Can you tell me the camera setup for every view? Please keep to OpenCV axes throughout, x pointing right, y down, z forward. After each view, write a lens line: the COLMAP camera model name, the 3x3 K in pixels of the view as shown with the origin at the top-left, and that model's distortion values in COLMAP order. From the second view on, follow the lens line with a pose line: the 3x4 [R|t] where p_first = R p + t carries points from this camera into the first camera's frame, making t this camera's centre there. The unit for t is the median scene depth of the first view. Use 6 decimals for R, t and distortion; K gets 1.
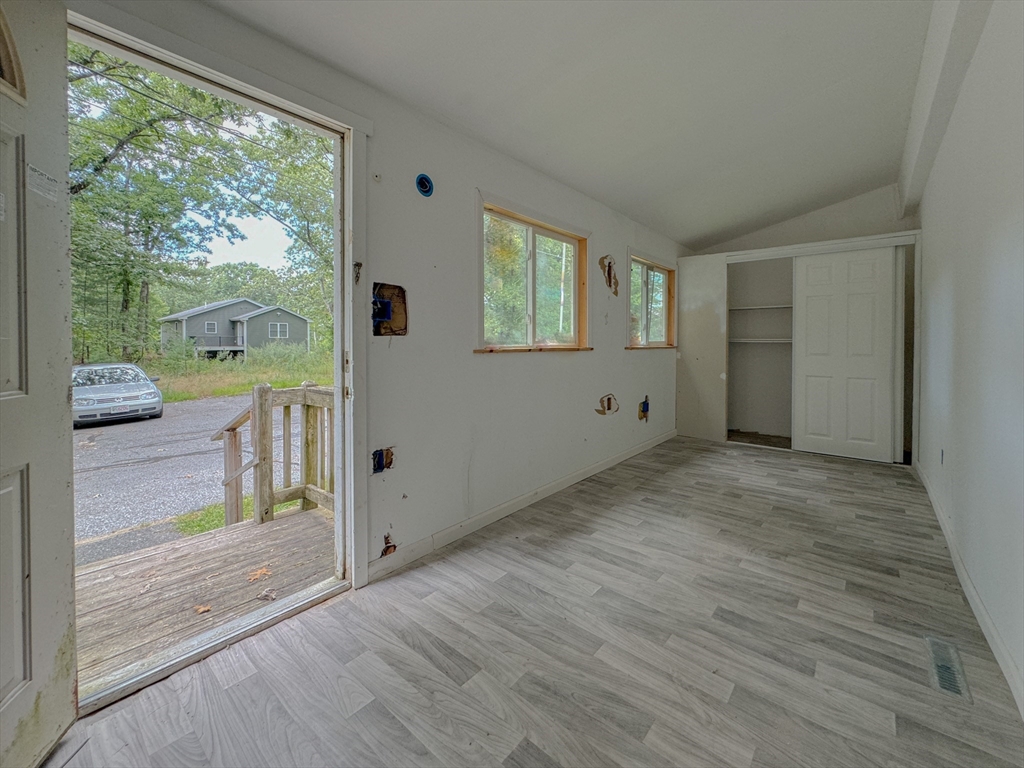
lens RADIAL K [[415.8, 0, 524.0], [0, 415.8, 344.7], [0, 0, 1]] dist [0.004325, 0.001834]
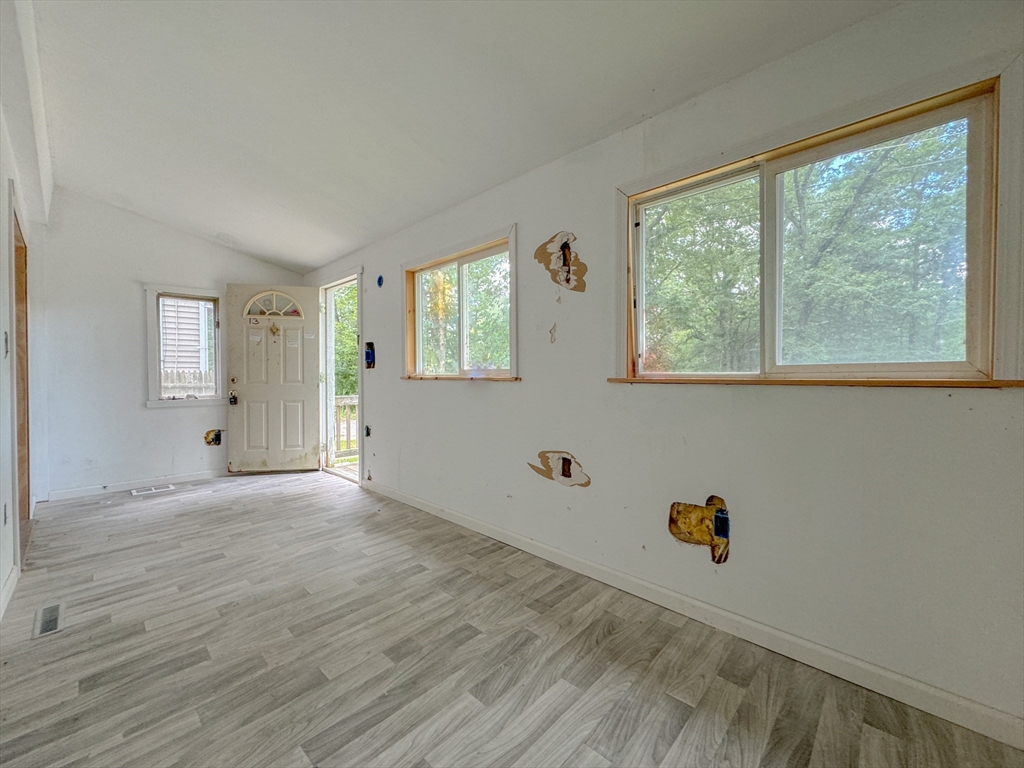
lens RADIAL K [[415.8, 0, 512.9], [0, 415.8, 381.5], [0, 0, 1]] dist [0.004325, 0.001834]
pose [[-0.072491, 0.011506, -0.997303, 1.215731], [-0.008903, 0.999886, 0.012183, 0.006848], [0.997329, 0.009762, -0.072381, 1.398166]]
